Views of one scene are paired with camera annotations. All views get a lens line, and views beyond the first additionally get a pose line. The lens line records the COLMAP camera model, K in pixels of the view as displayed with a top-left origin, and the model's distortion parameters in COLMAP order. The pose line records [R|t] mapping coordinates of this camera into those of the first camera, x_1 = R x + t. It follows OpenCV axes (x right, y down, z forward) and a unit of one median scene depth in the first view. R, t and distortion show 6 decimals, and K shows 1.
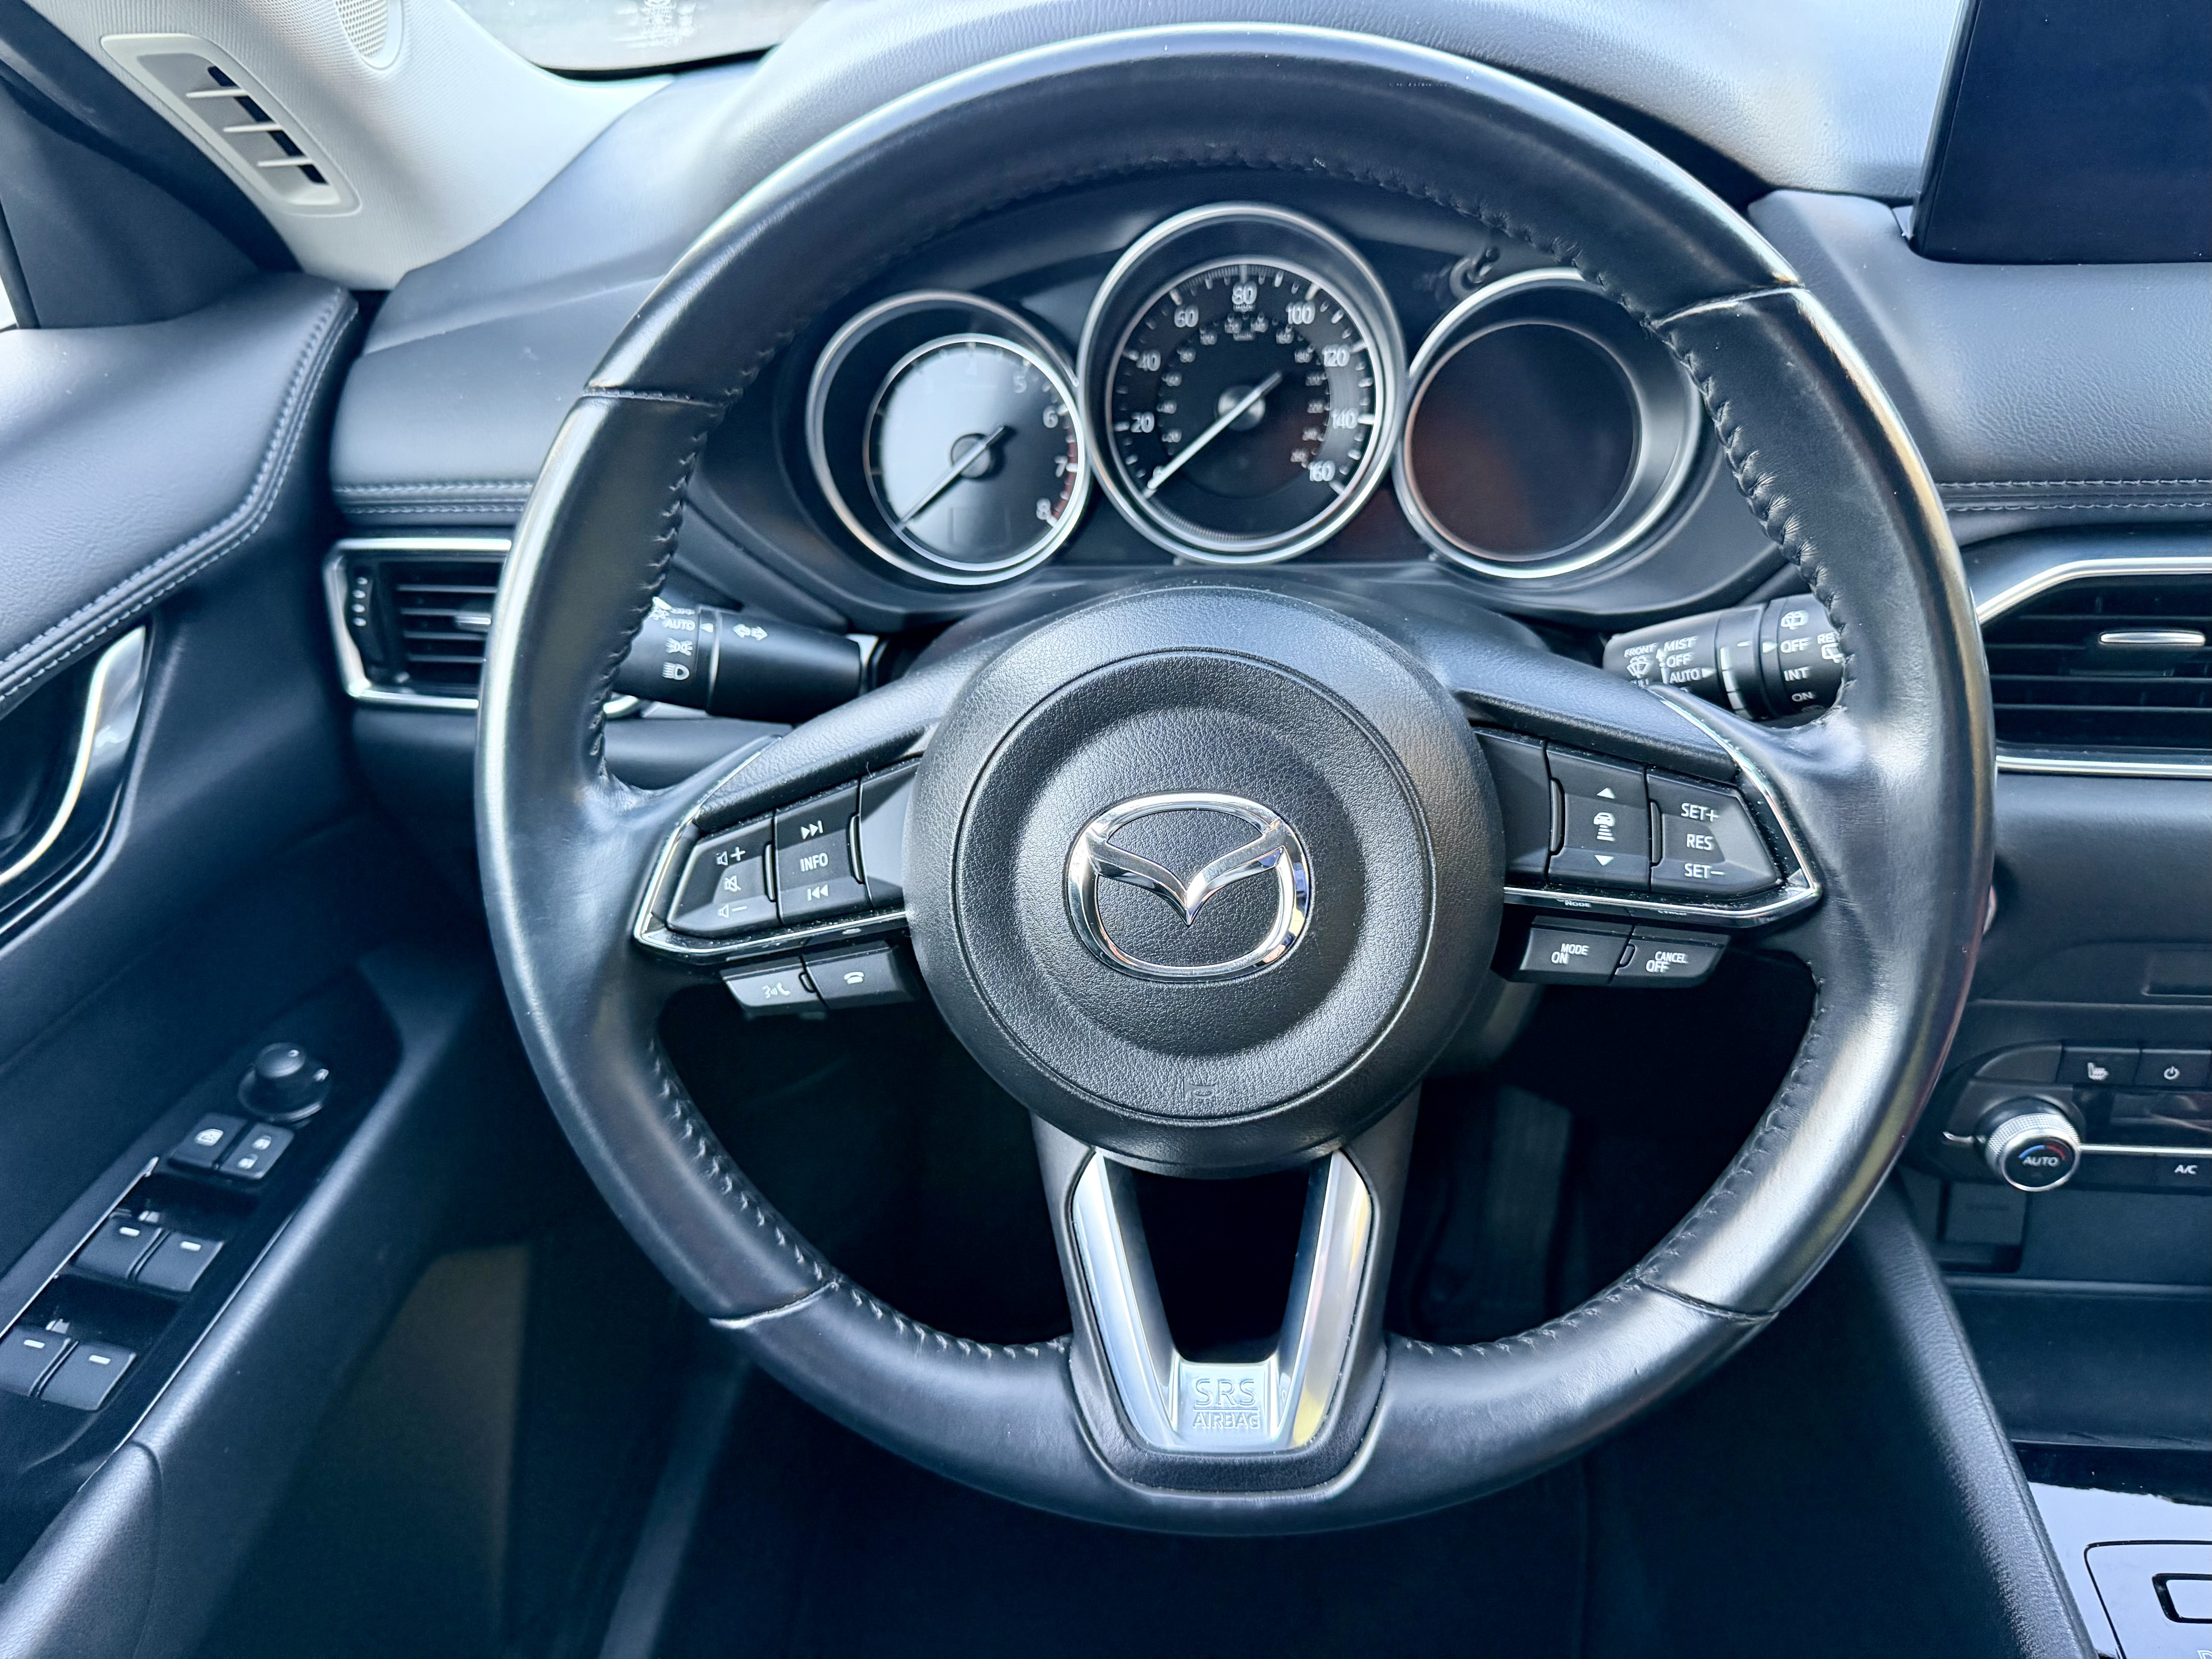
lens RADIAL K [[1598.8, 0, 1102.1], [0, 1598.8, 845.0], [0, 0, 1]] dist [0.006921, 0.003231]
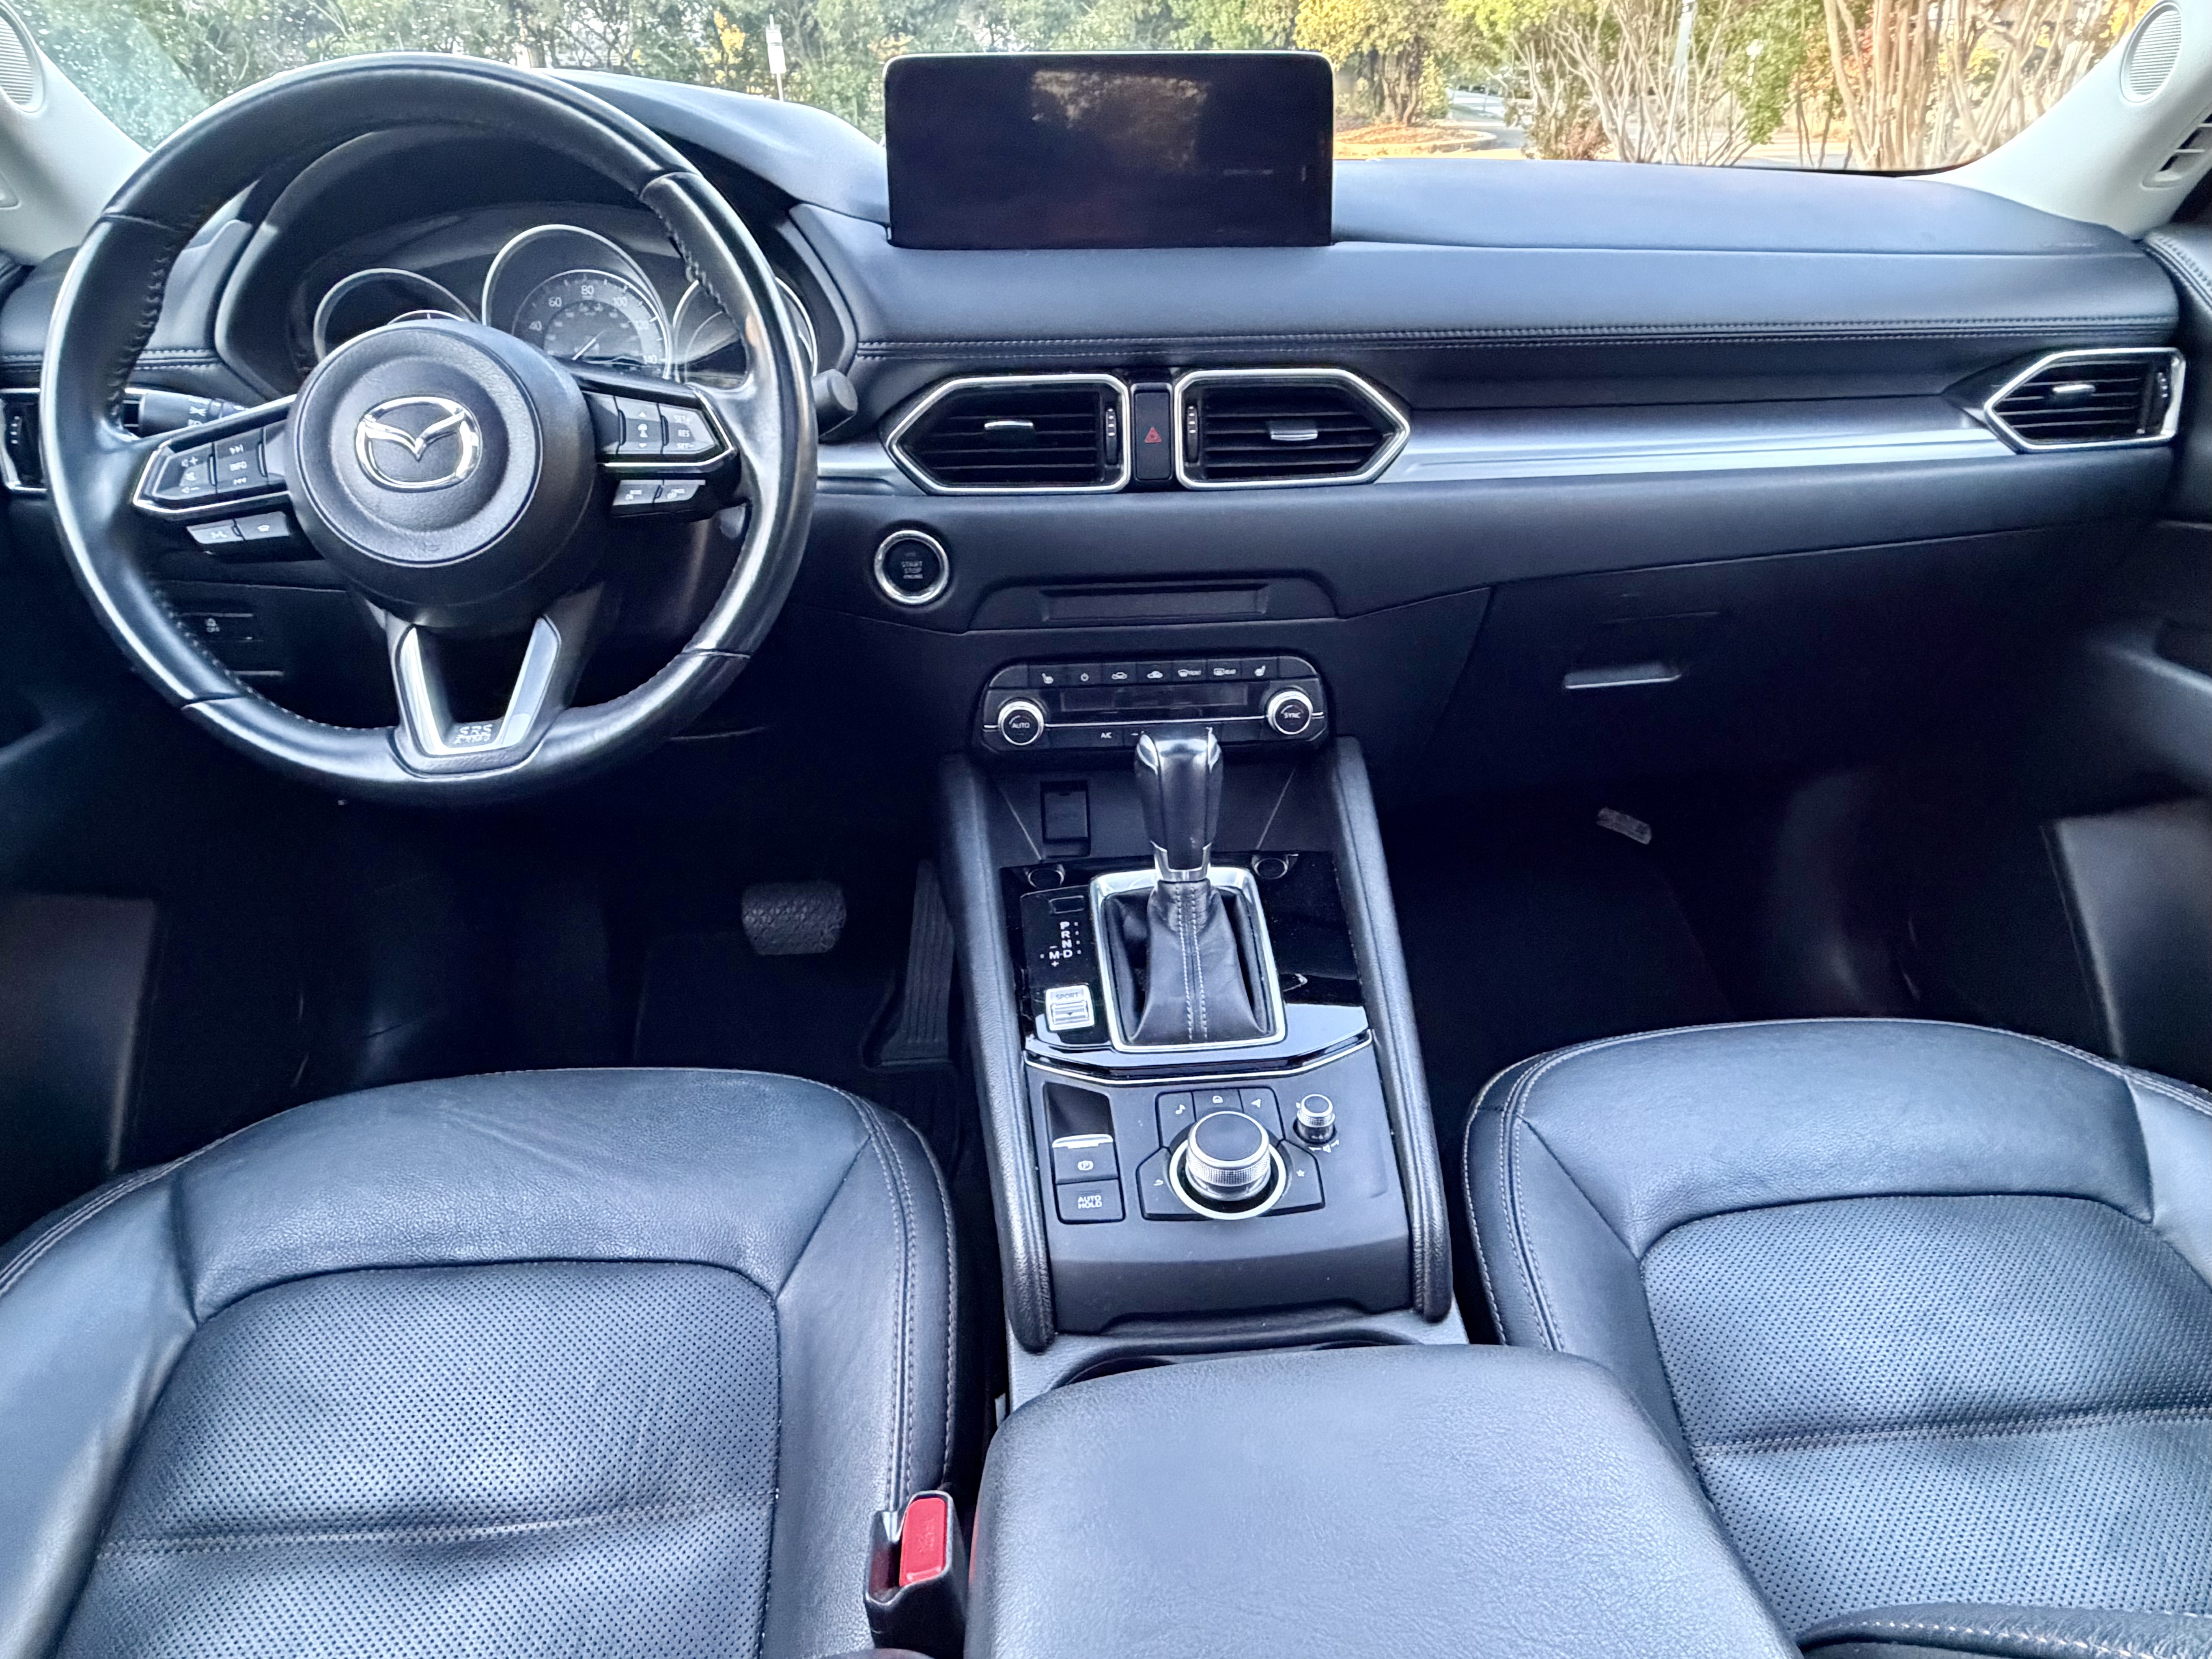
lens RADIAL K [[1254.3, 0, 1106.0], [0, 1254.3, 829.5], [0, 0, 1]] dist [-0.001233, -0.000996]
pose [[0.979066, -0.042800, 0.198995, 0.514279], [0.068840, 0.989659, -0.125840, 0.693742], [-0.191551, 0.136905, 0.971888, -0.592481]]
